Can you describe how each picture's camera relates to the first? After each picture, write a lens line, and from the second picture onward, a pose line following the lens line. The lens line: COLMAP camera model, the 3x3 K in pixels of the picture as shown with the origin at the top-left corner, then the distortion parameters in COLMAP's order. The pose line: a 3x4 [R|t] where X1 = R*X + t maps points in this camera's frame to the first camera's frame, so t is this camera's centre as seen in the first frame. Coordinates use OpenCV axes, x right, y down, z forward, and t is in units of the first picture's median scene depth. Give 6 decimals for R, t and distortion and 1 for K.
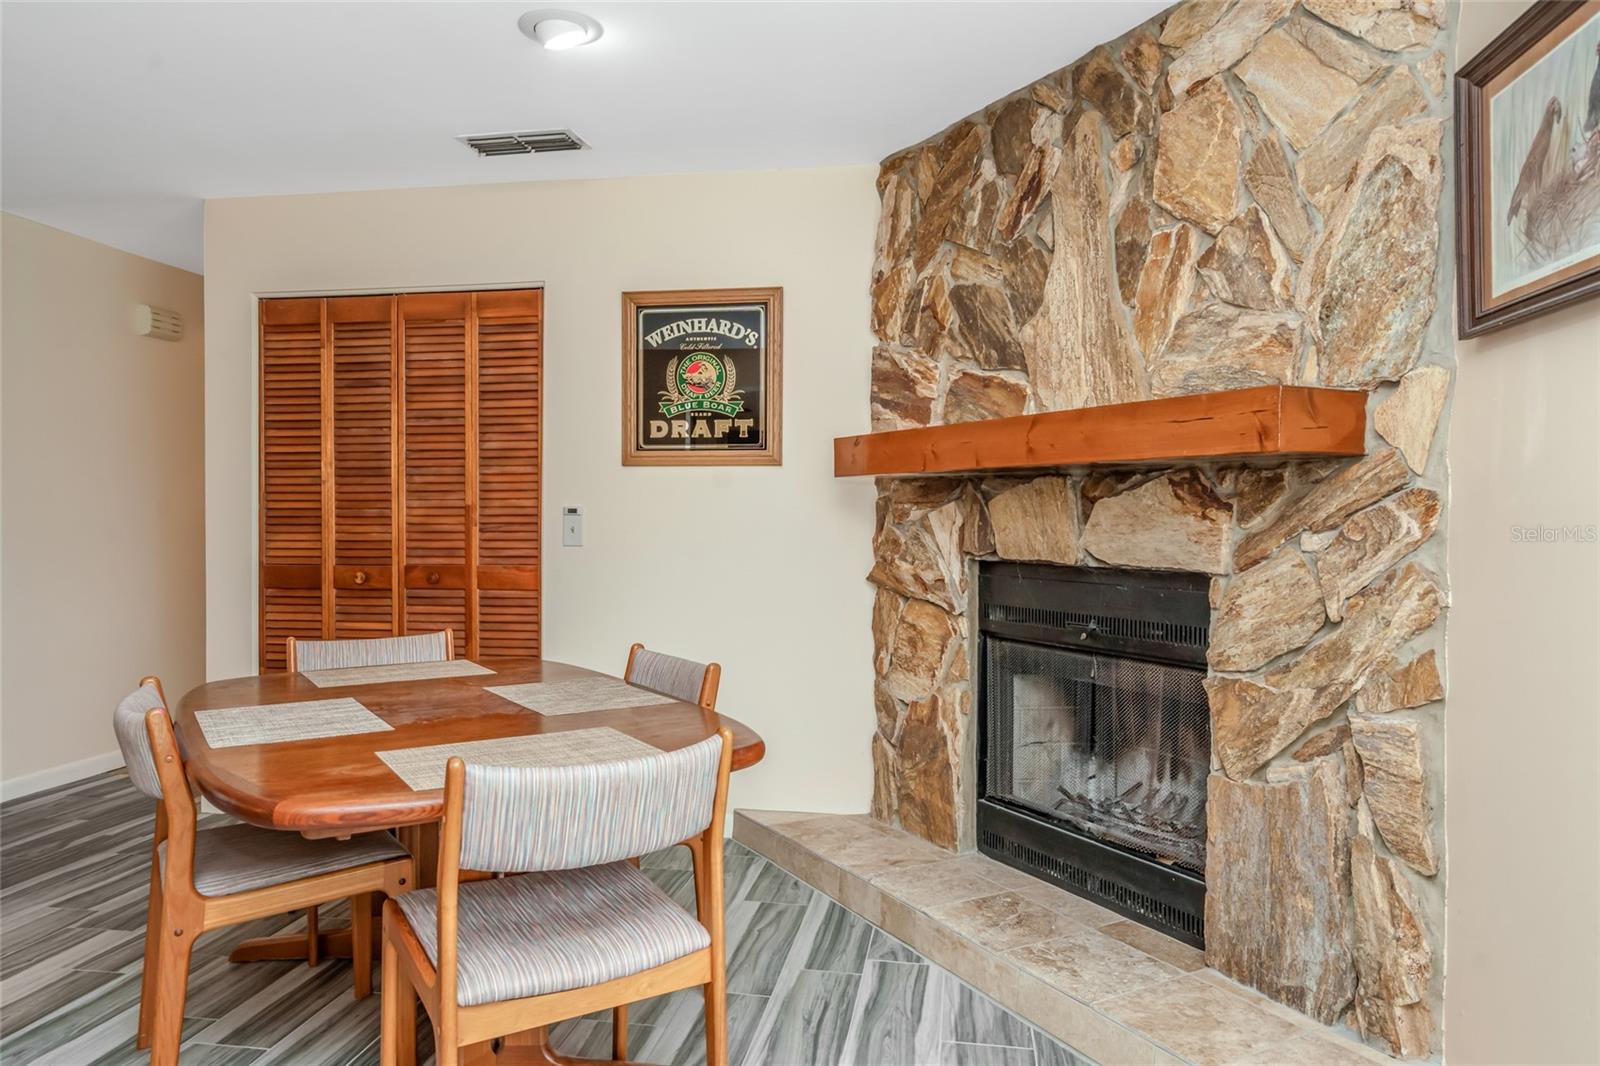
lens RADIAL K [[1055.5, 0, 793.9], [0, 1055.5, 532.3], [0, 0, 1]] dist [0.016906, 0.000643]
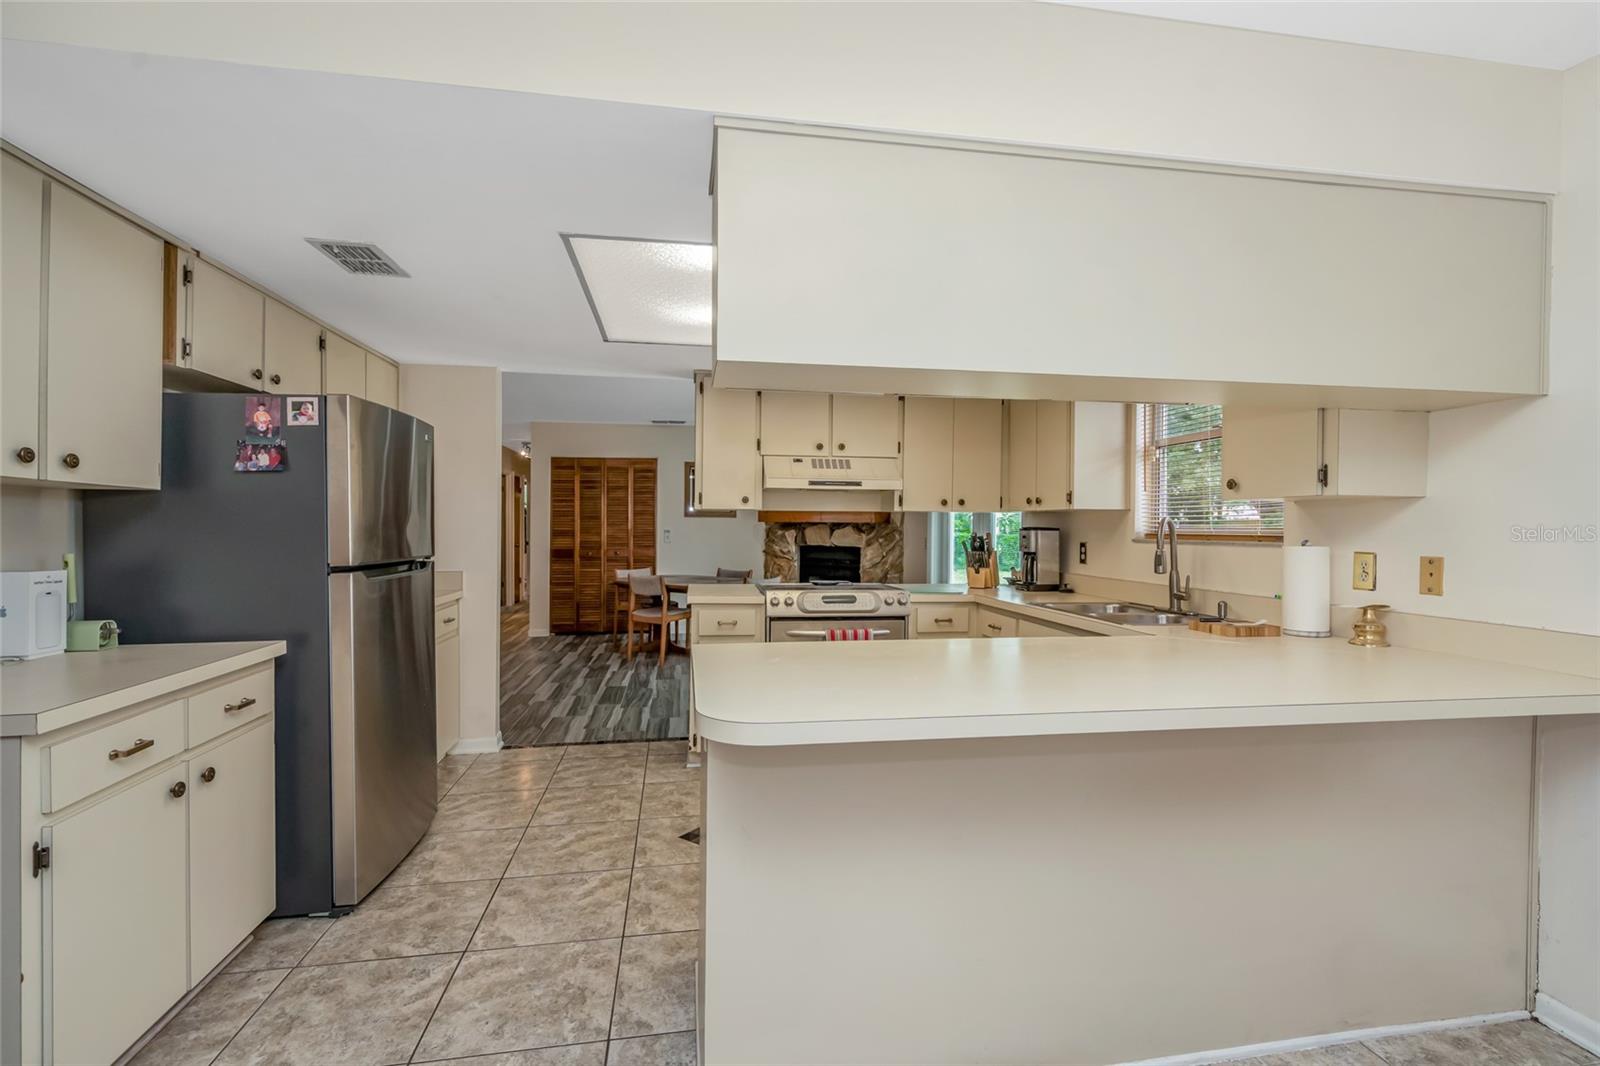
lens RADIAL K [[736.9, 0, 800.8], [0, 736.9, 519.7], [0, 0, 1]] dist [-0.000115, 0.000404]
pose [[0.947321, 0.005802, 0.320232, -0.602397], [0.000795, 0.999790, -0.020468, -0.010515], [-0.320284, 0.019644, 0.947118, -1.335553]]
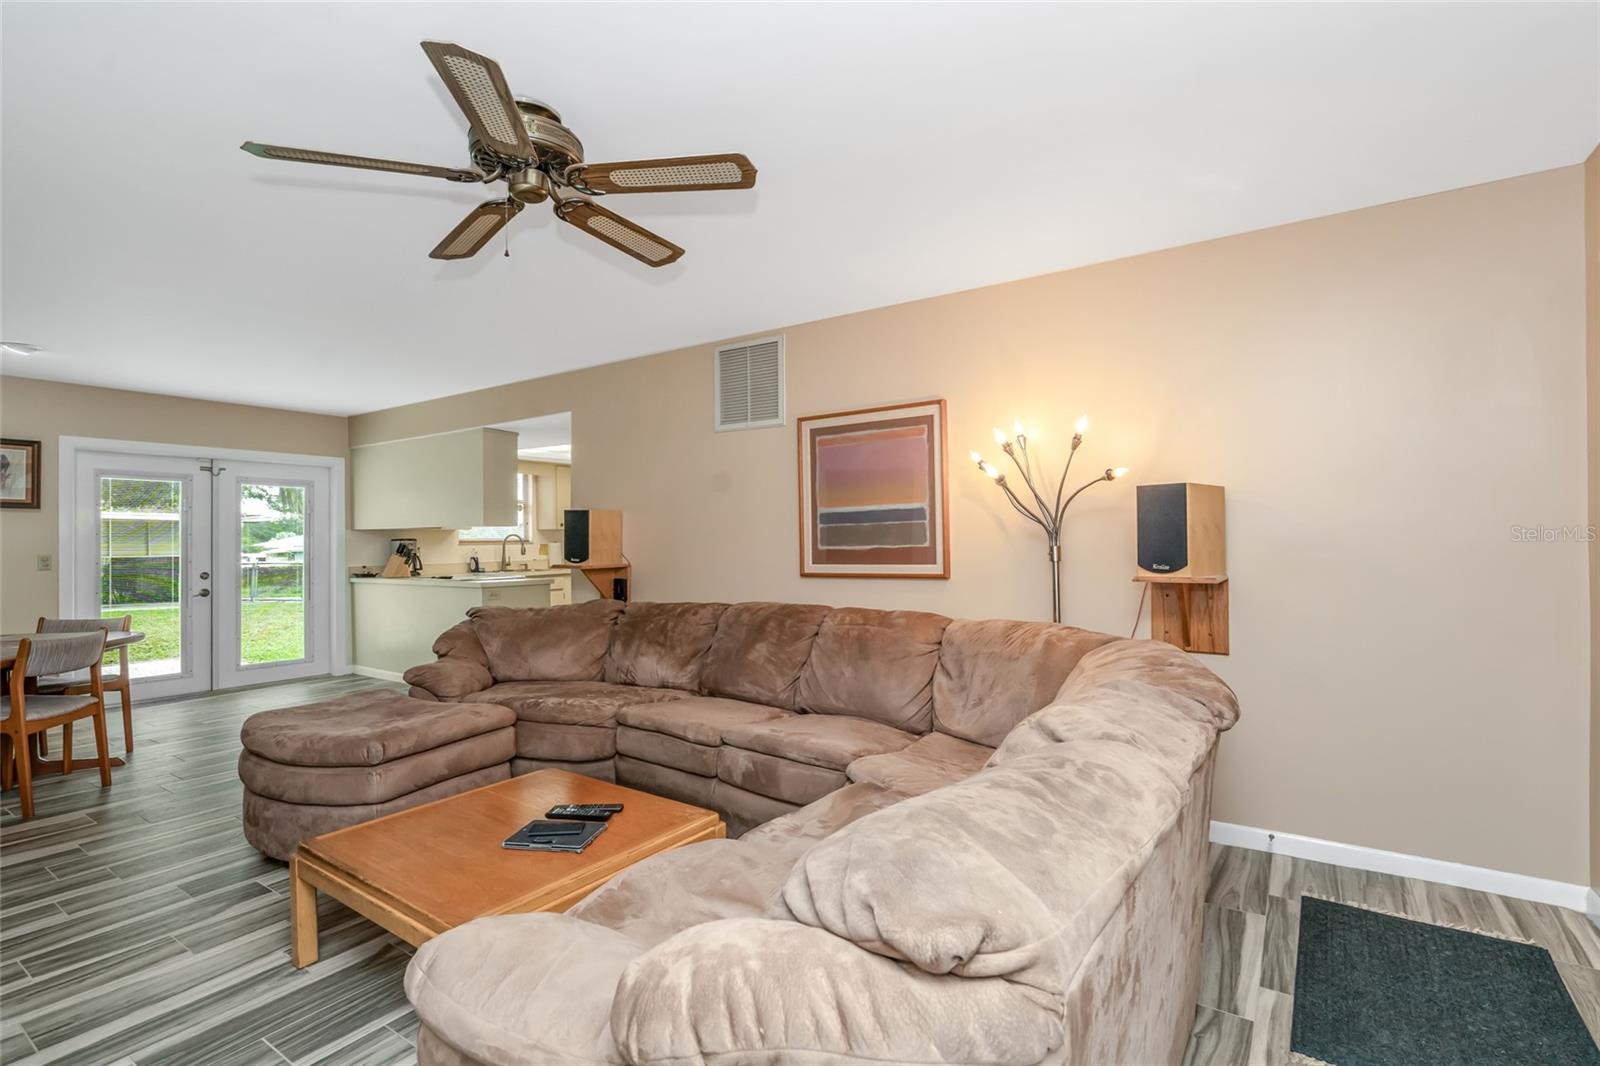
lens RADIAL K [[752.7, 0, 800.0], [0, 752.7, 533.0], [0, 0, 1]] dist [0.004943, 0.000698]
pose [[-0.907781, 0.007448, 0.419378, -1.724450], [0.011353, 0.999912, 0.006816, -0.040582], [-0.419290, 0.010949, -0.907786, 1.140247]]
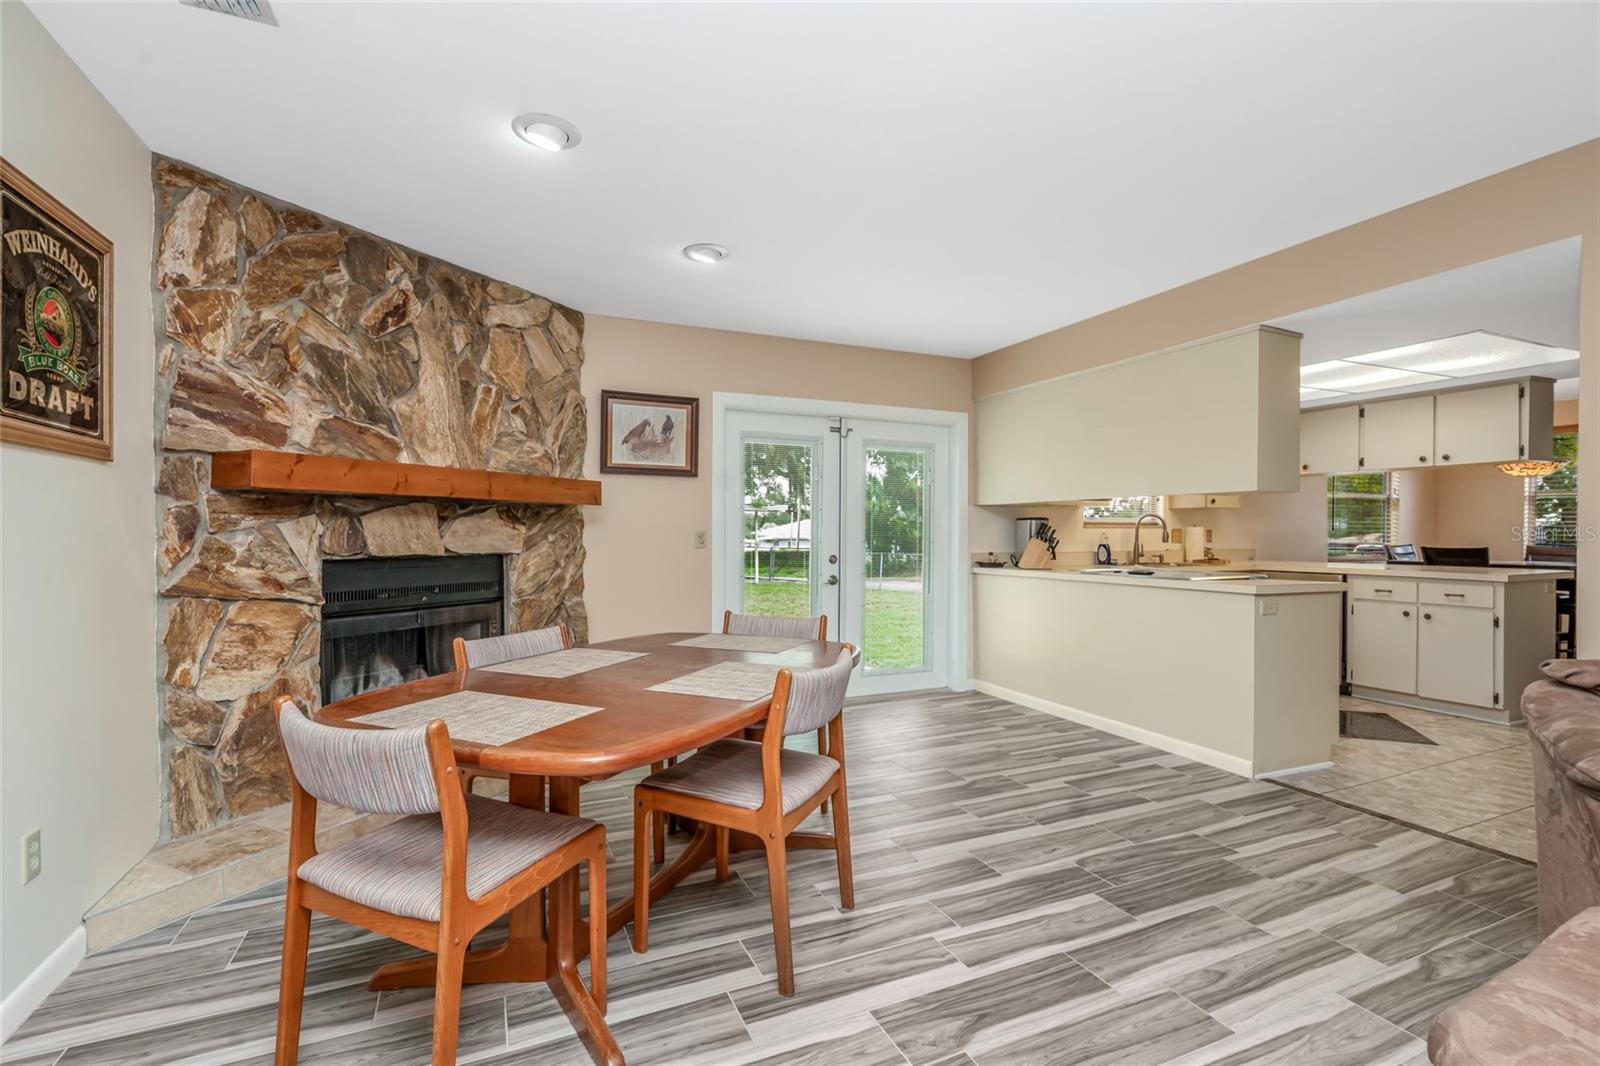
lens RADIAL K [[725.1, 0, 804.5], [0, 725.1, 538.4], [0, 0, 1]] dist [-0.000907, 0.000413]
pose [[-0.557574, -0.012147, 0.830038, -0.840099], [0.007374, 0.999781, 0.019584, -0.012637], [-0.830094, 0.017040, -0.557362, 0.945604]]
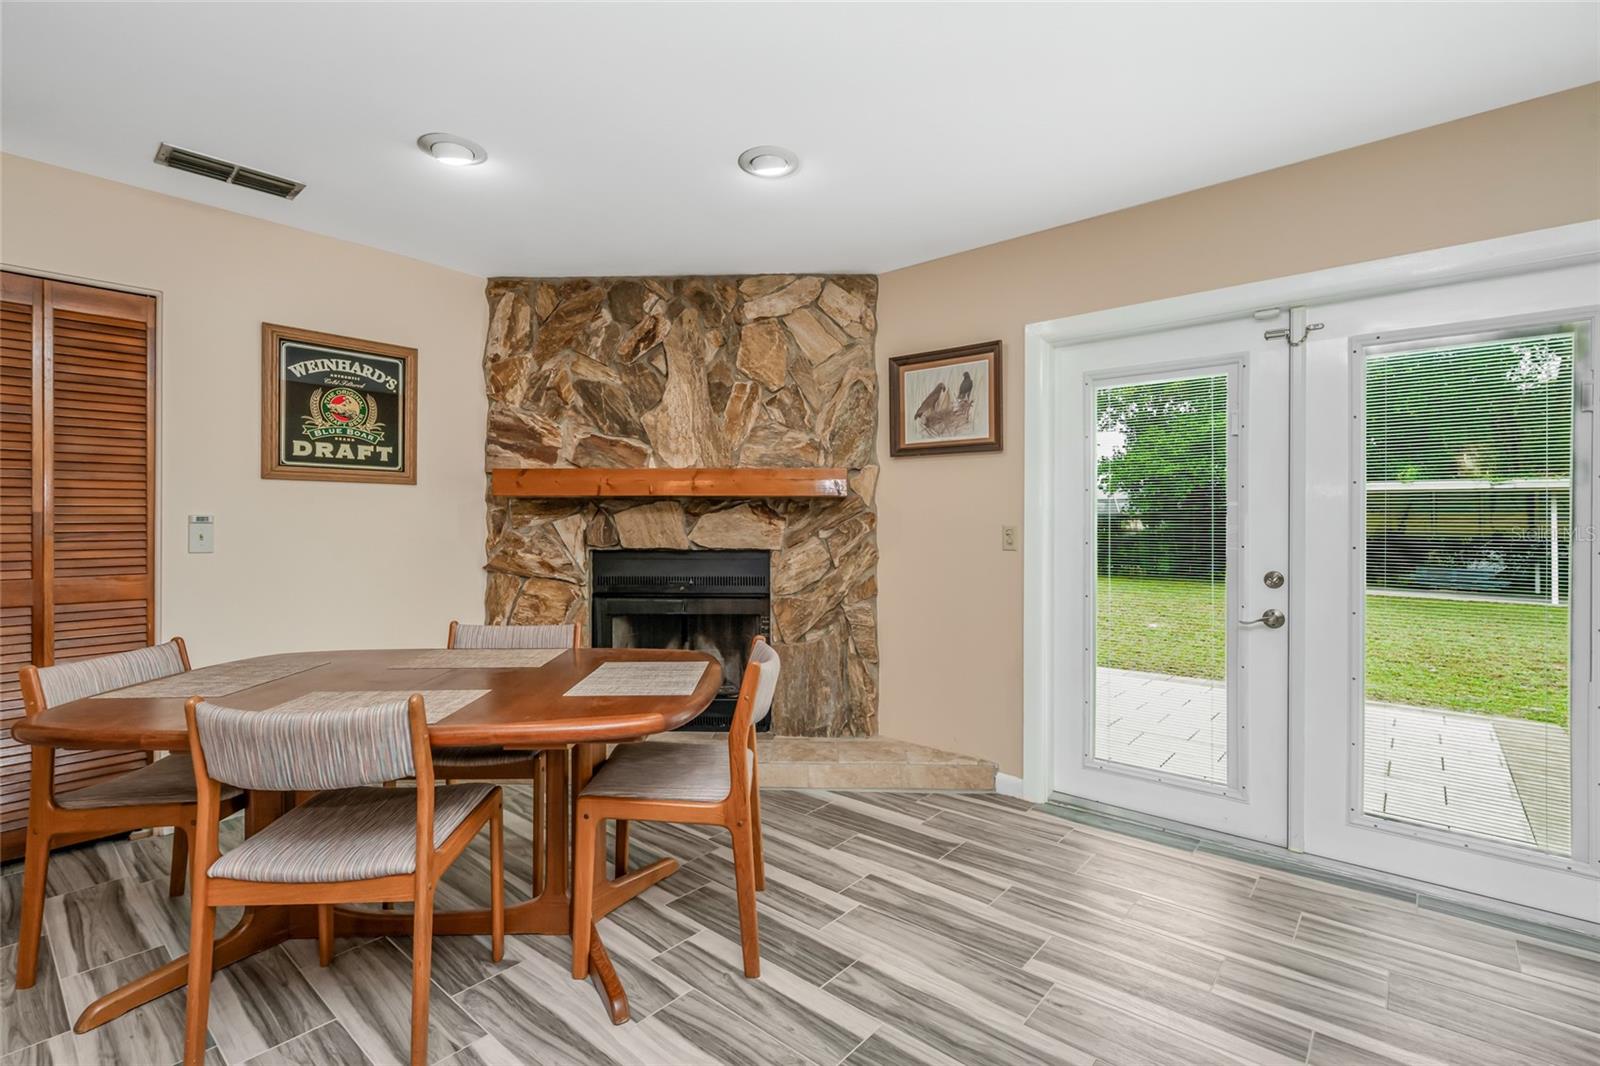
lens RADIAL K [[736.9, 0, 800.8], [0, 736.9, 519.7], [0, 0, 1]] dist [-0.000115, 0.000404]
pose [[0.516325, 0.001219, 0.856392, -0.595024], [0.014243, 0.999848, -0.010010, -0.004591], [-0.856274, 0.017366, 0.516229, 0.133131]]
